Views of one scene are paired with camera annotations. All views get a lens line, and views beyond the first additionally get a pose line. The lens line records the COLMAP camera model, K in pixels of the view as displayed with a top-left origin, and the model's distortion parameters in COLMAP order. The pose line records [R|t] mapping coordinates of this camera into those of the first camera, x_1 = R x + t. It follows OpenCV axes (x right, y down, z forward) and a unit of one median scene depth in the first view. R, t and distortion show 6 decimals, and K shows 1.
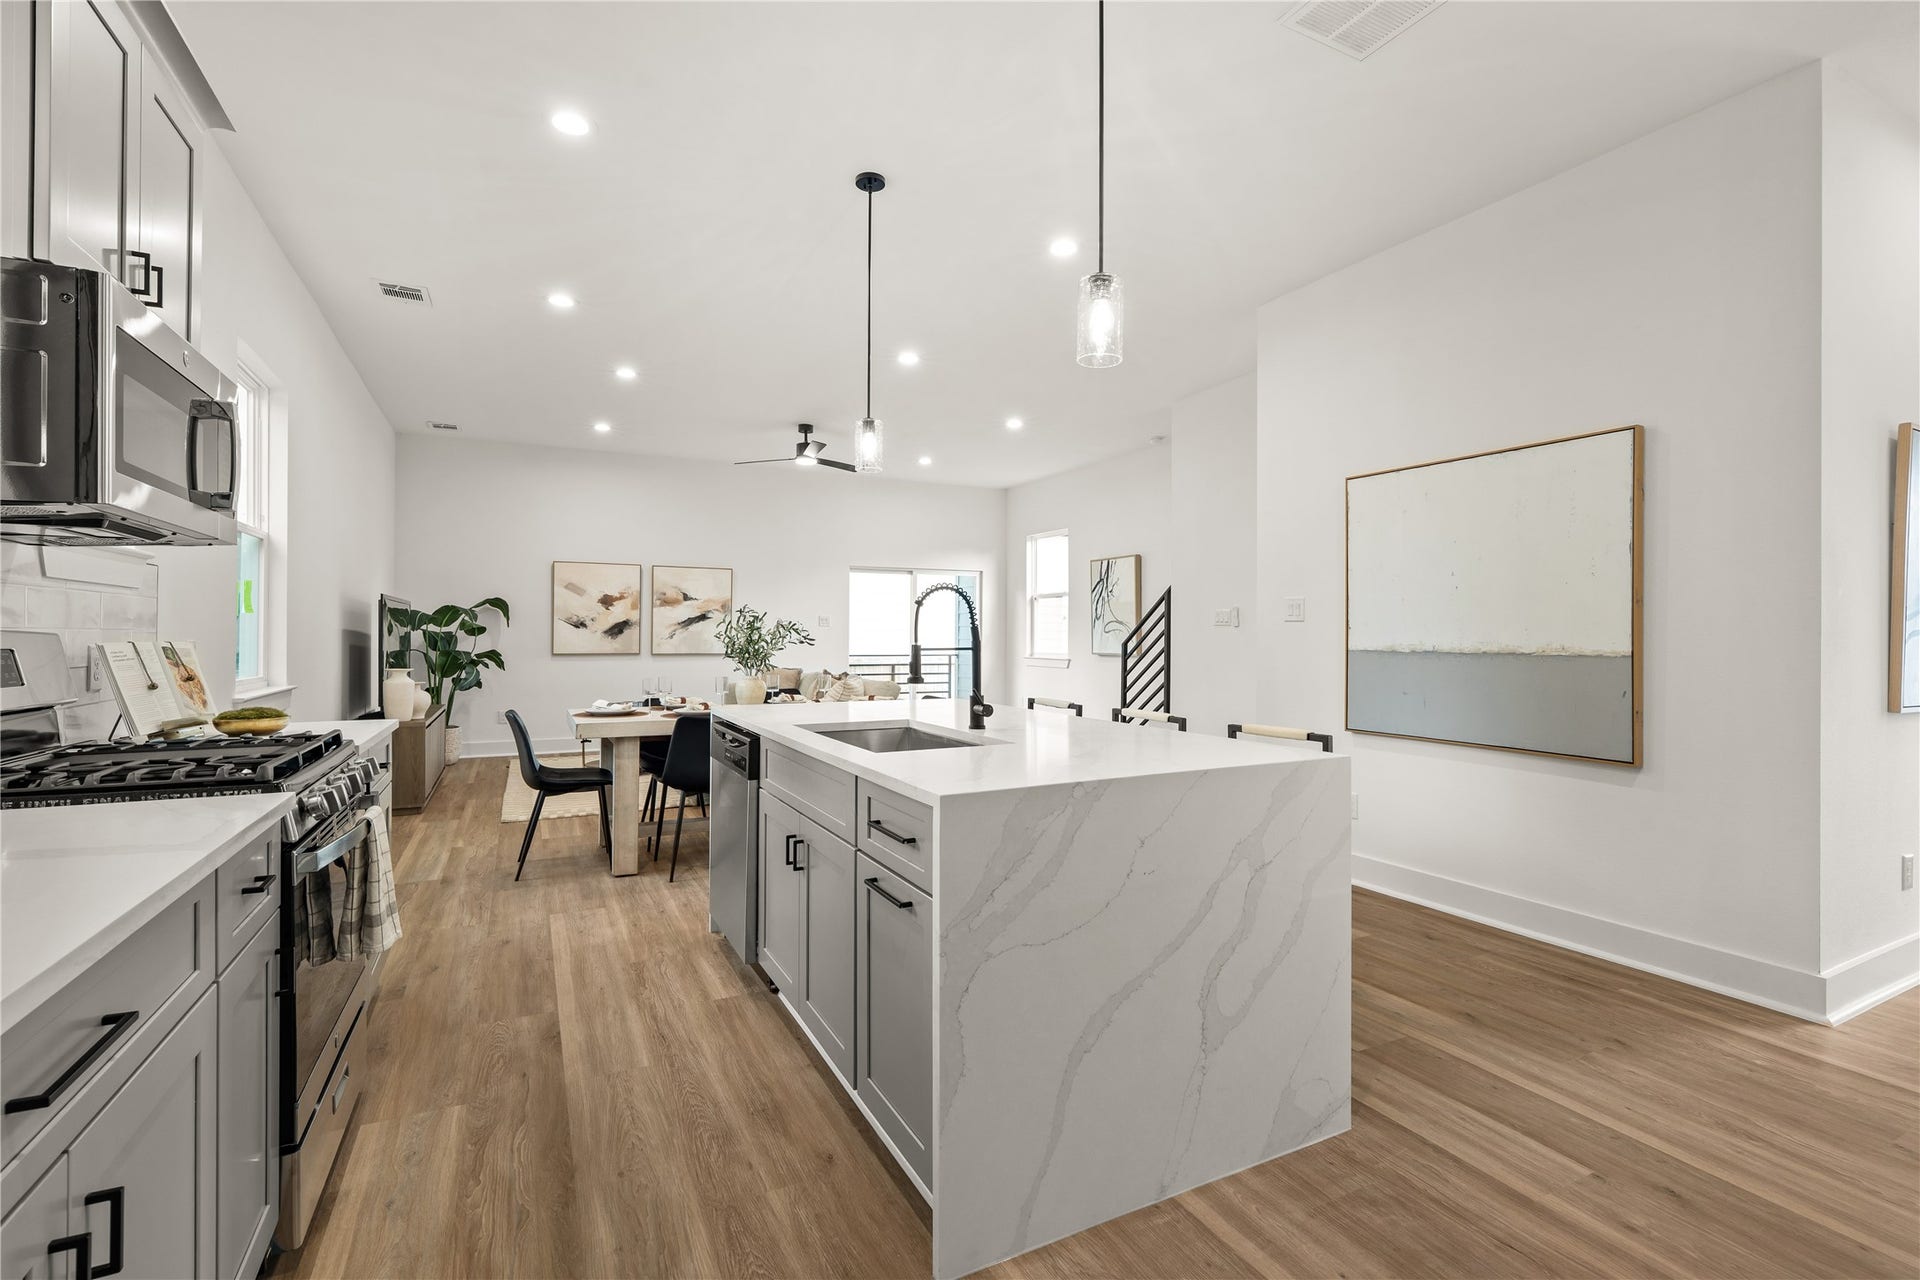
lens RADIAL K [[861.9, 0, 953.6], [0, 861.9, 634.5], [0, 0, 1]] dist [-0.007682, 0.000710]
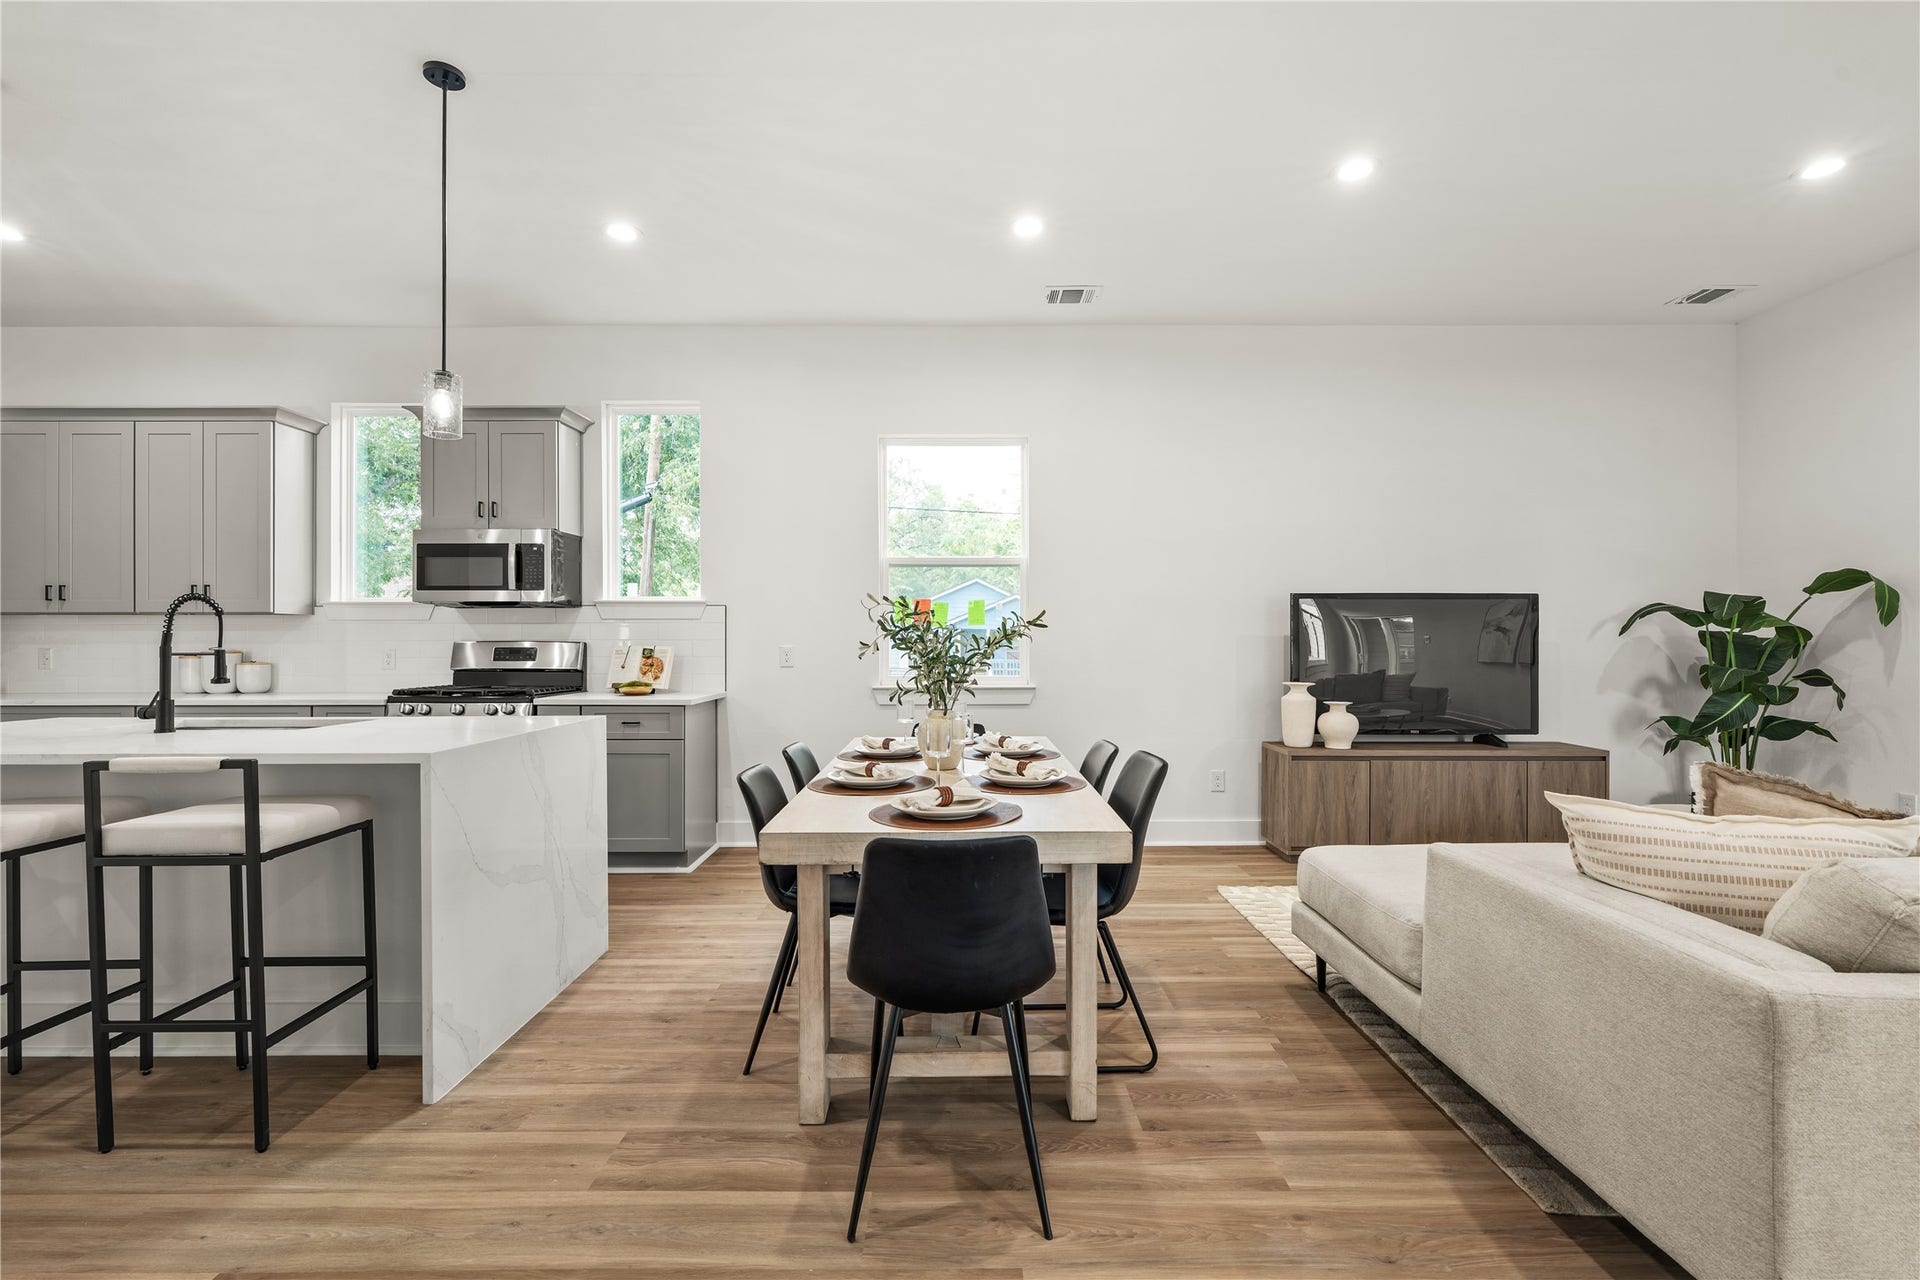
lens RADIAL K [[861.9, 0, 964.6], [0, 861.9, 639.1], [0, 0, 1]] dist [-0.007682, 0.000710]
pose [[-0.446606, -0.006530, -0.894707, 0.157264], [0.001050, 0.999969, -0.007823, 0.002884], [0.894730, -0.004433, -0.446585, 0.710731]]
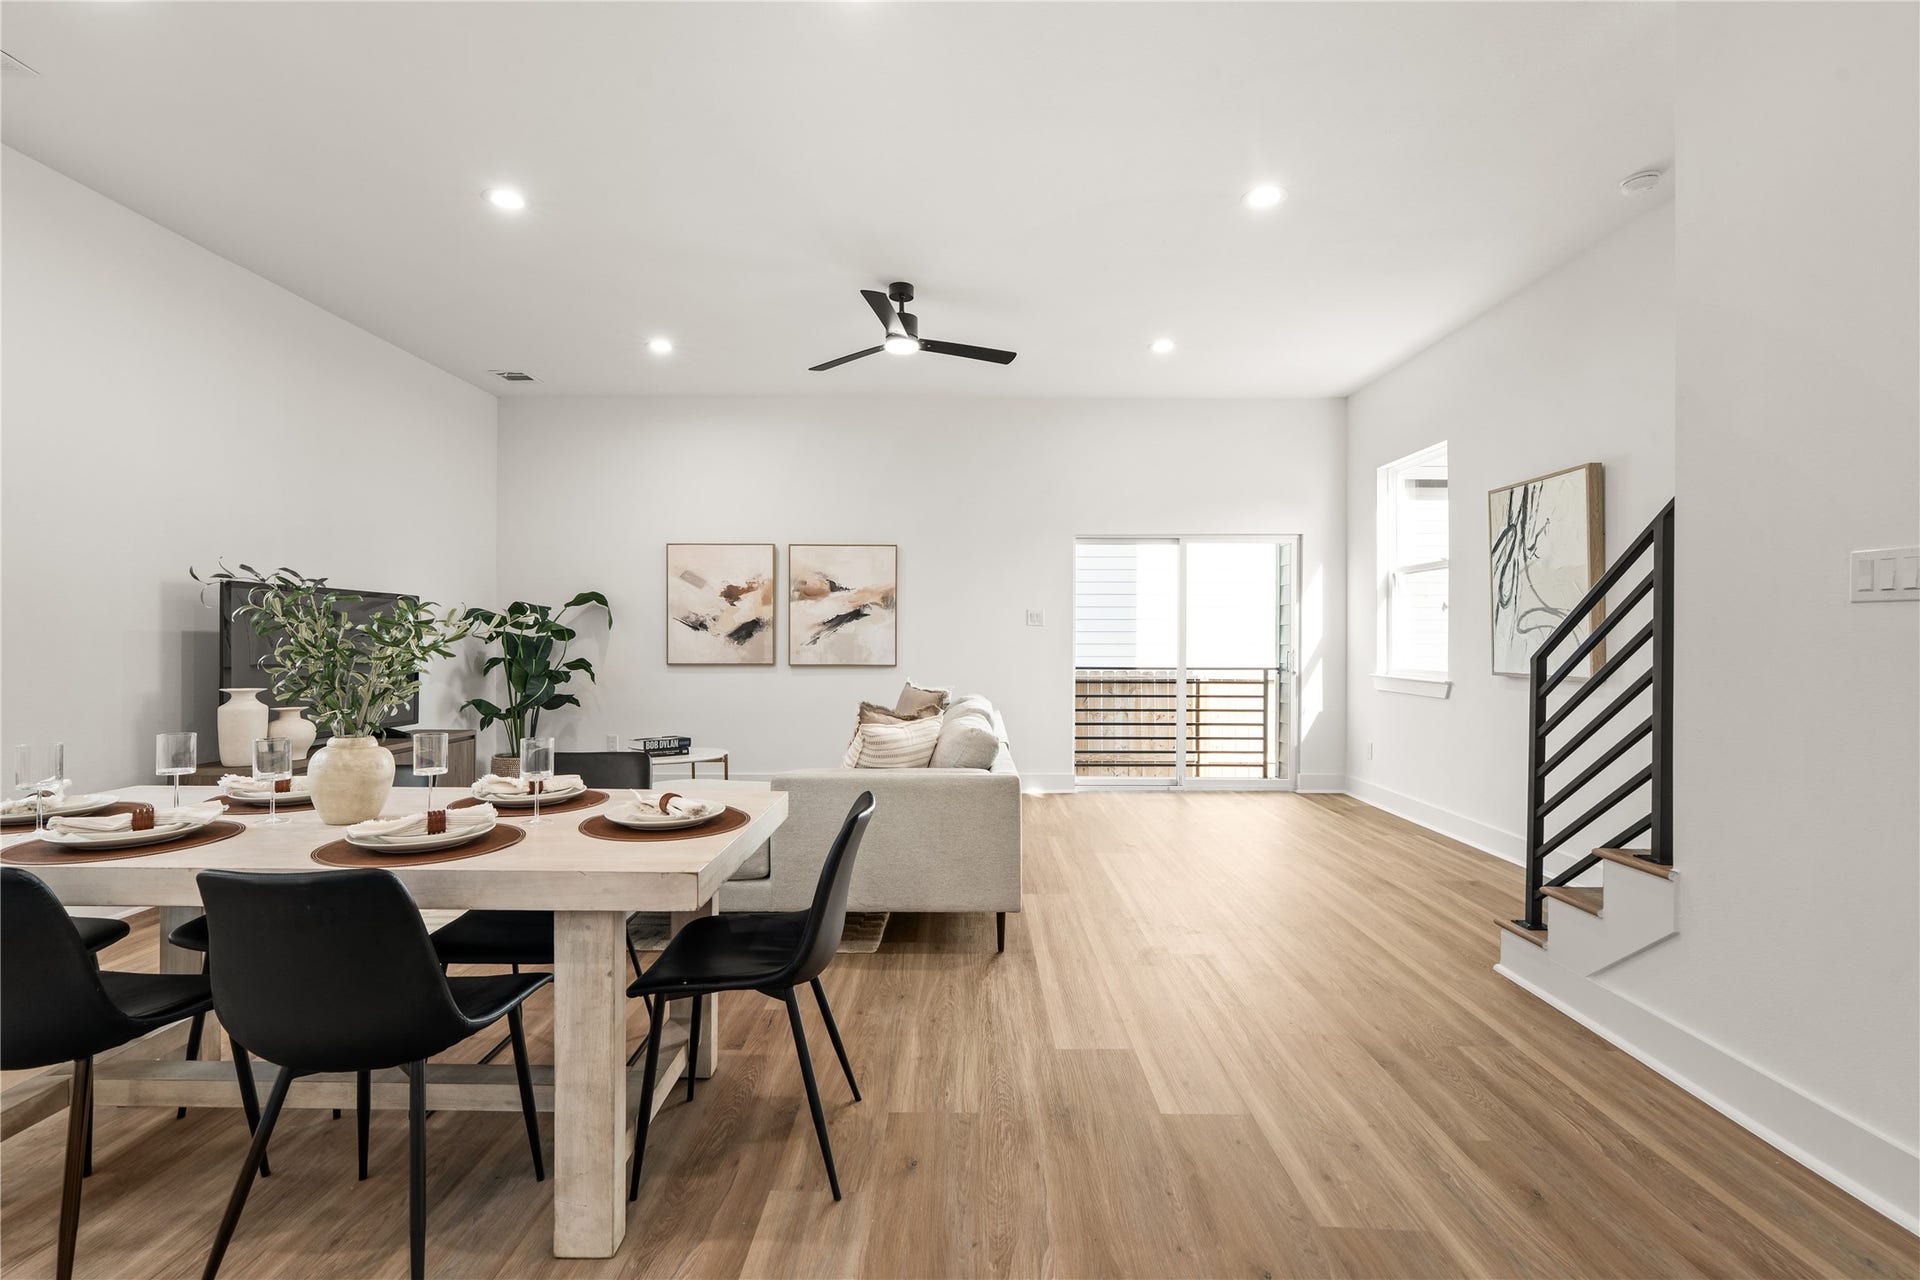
lens RADIAL K [[861.9, 0, 959.5], [0, 861.9, 640.1], [0, 0, 1]] dist [-0.007682, 0.000710]
pose [[0.892767, -0.001675, -0.450516, 0.114344], [0.002175, 0.999997, 0.000593, 0.001363], [0.450514, -0.001510, 0.892768, 0.424952]]
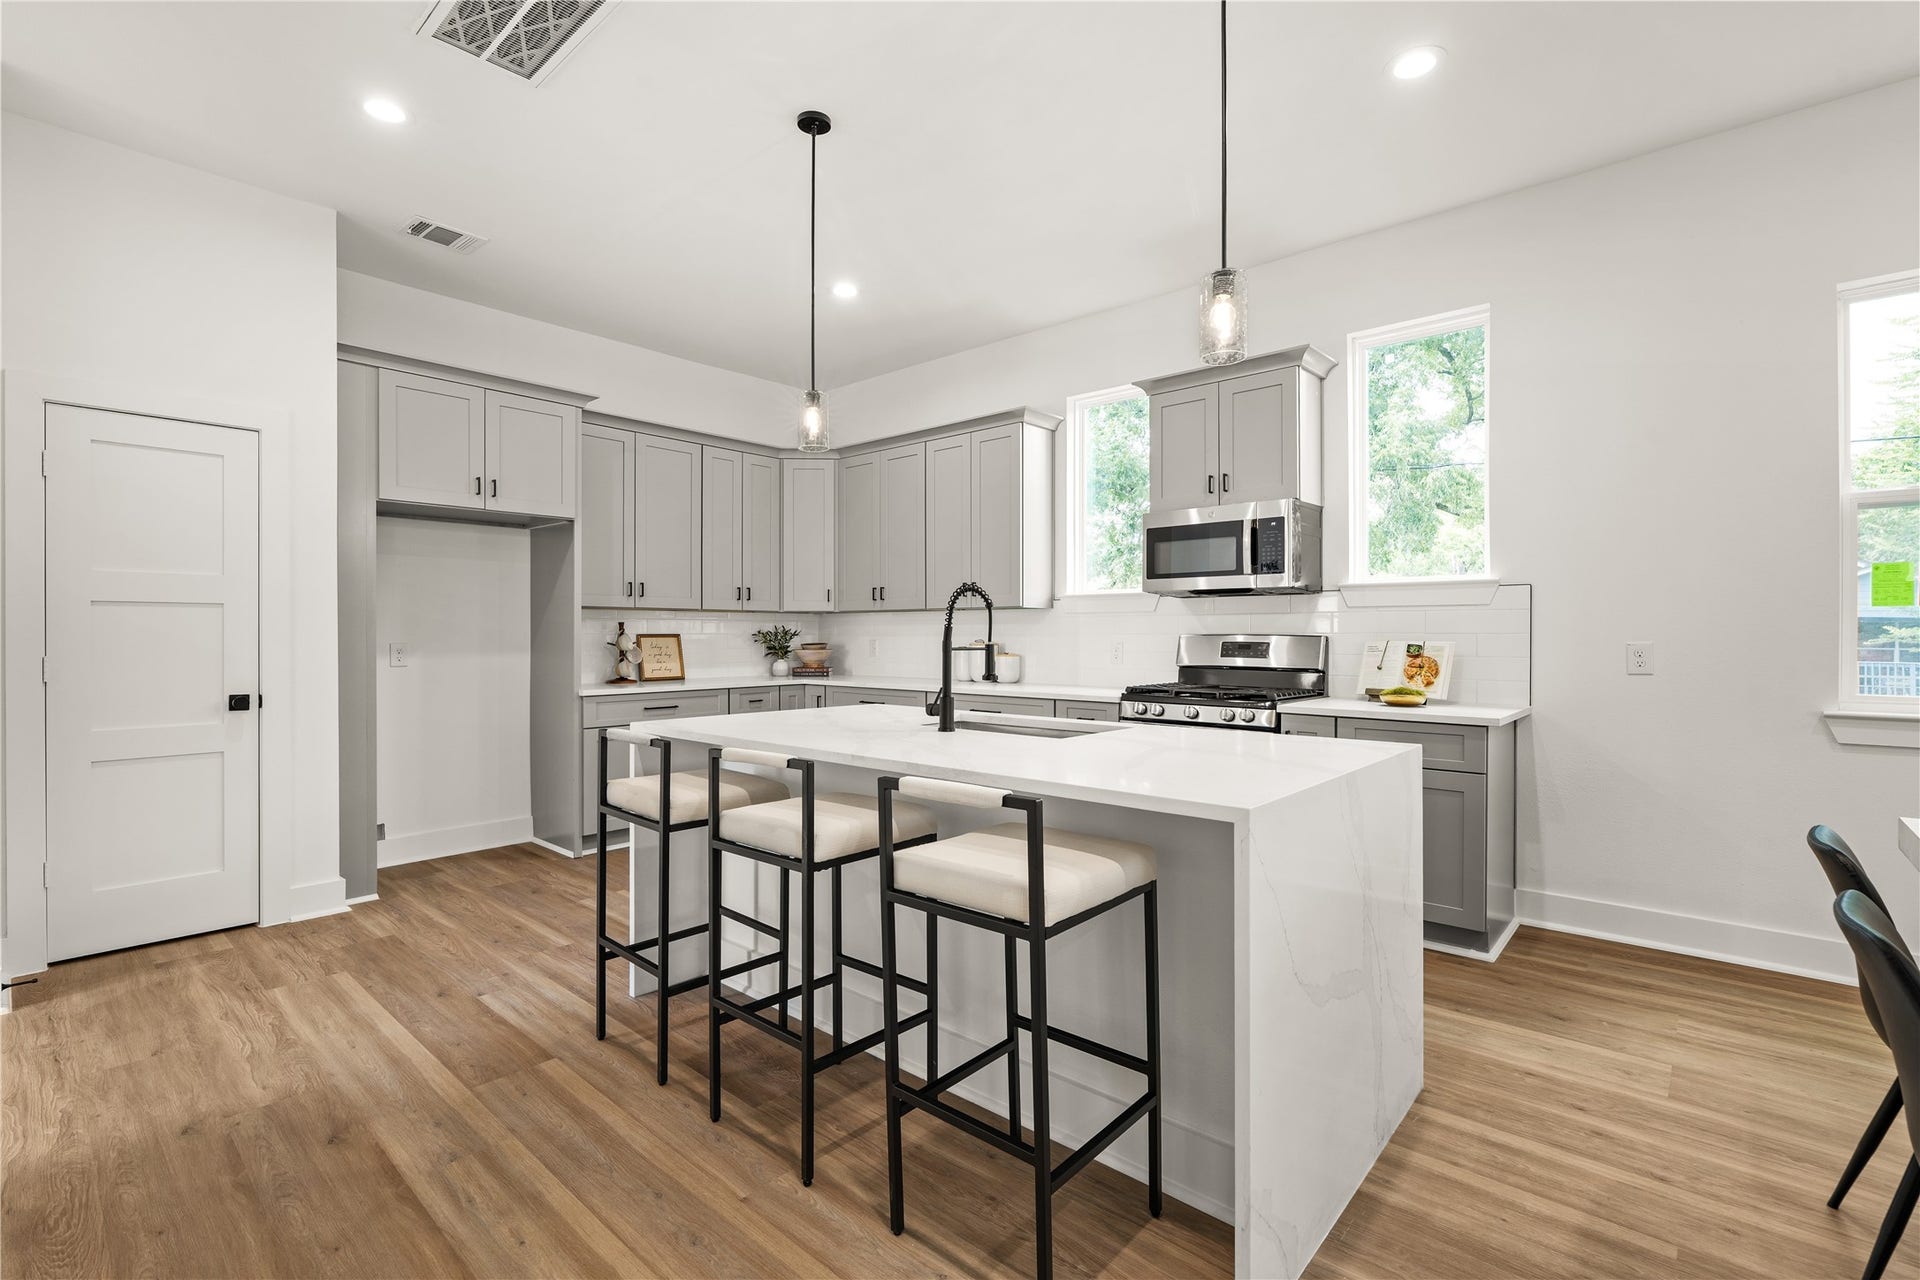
lens RADIAL K [[861.9, 0, 953.1], [0, 861.9, 651.5], [0, 0, 1]] dist [-0.007682, 0.000710]
pose [[-0.933358, 0.003623, -0.358928, 0.113796], [-0.002766, 0.999847, 0.017286, 0.001104], [0.358936, 0.017127, -0.933205, 0.591461]]
